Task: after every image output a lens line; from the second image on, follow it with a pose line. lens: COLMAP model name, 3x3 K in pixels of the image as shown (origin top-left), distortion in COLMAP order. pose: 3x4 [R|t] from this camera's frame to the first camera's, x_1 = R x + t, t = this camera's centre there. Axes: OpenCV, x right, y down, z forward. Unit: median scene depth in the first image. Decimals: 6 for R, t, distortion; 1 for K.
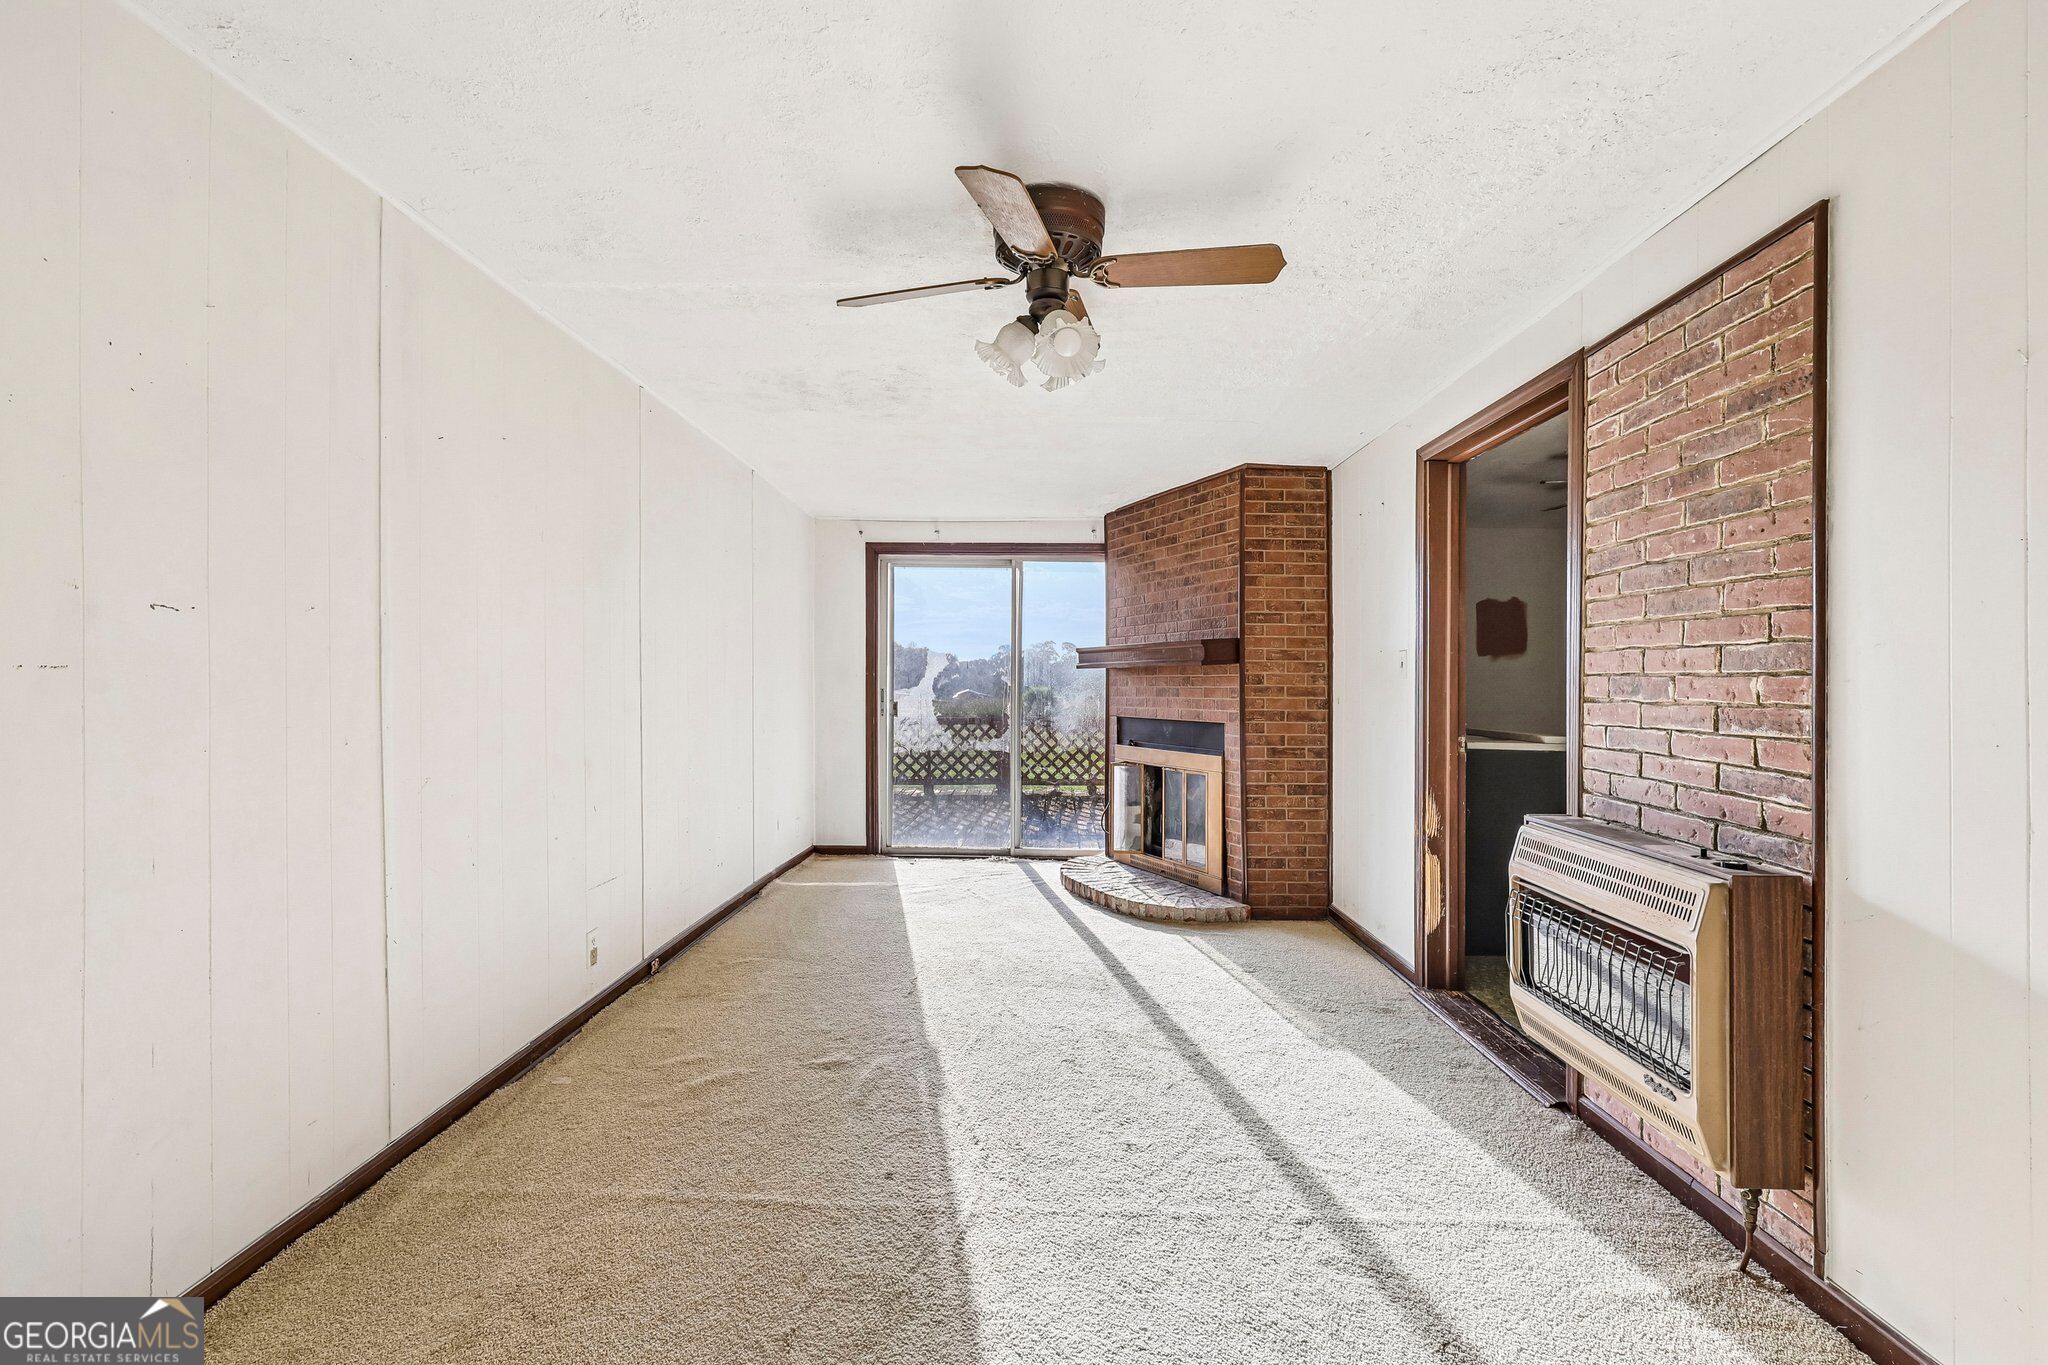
lens RADIAL K [[819.7, 0, 1018.6], [0, 819.7, 680.0], [0, 0, 1]] dist [-0.004556, 0.000965]
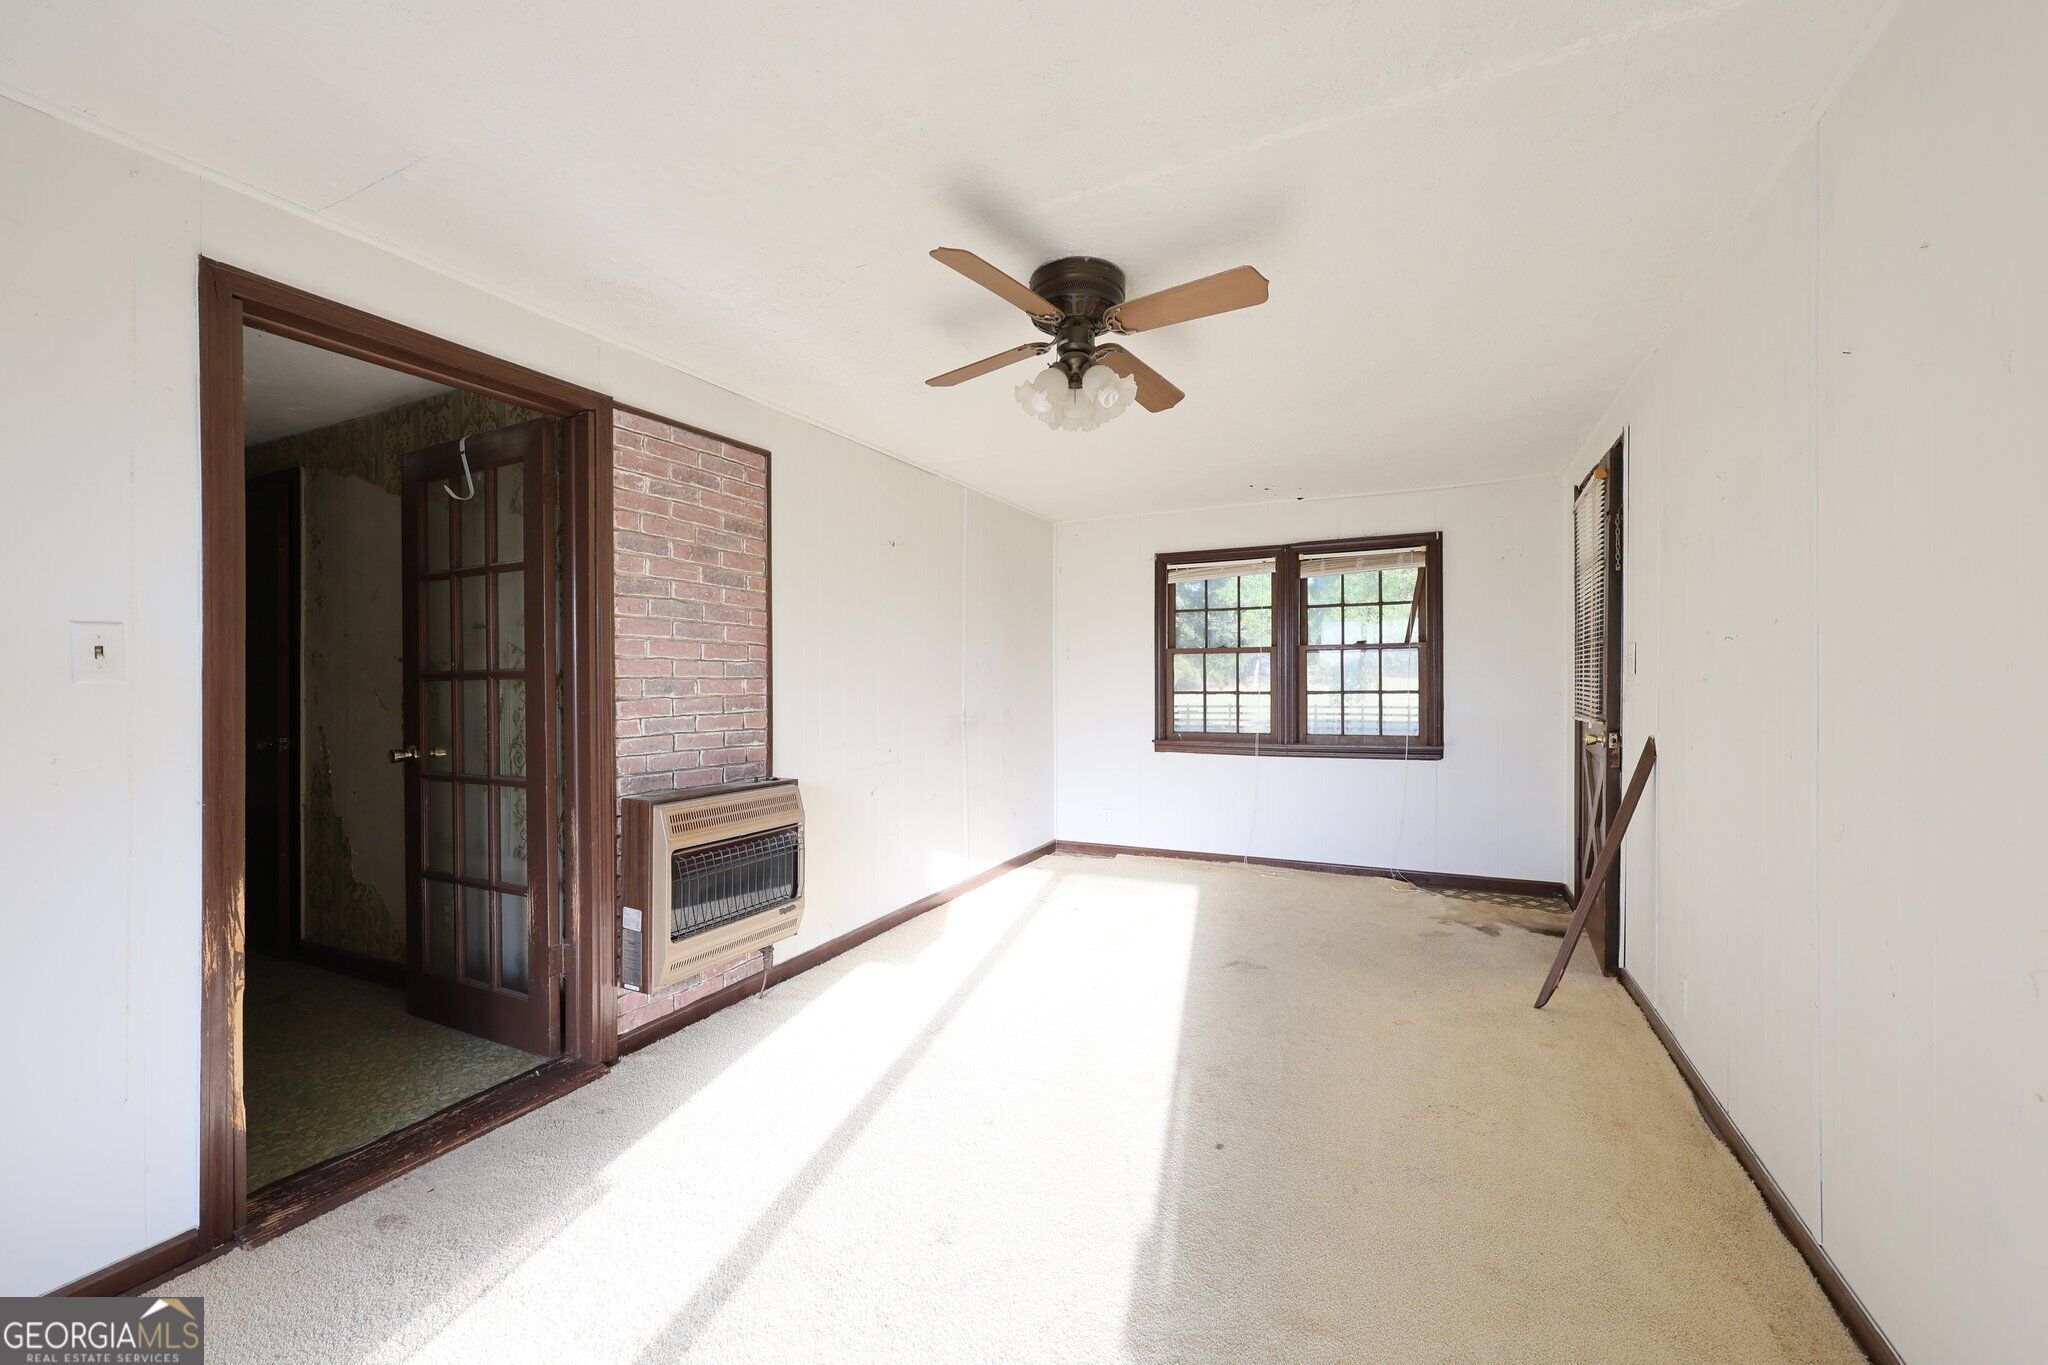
lens RADIAL K [[819.7, 0, 1023.0], [0, 819.7, 680.5], [0, 0, 1]] dist [-0.004556, 0.000965]
pose [[-0.909751, 0.002659, 0.415146, -0.395407], [0.003109, 0.999995, 0.000407, -0.001448], [-0.415143, 0.001661, -0.909755, 2.211619]]
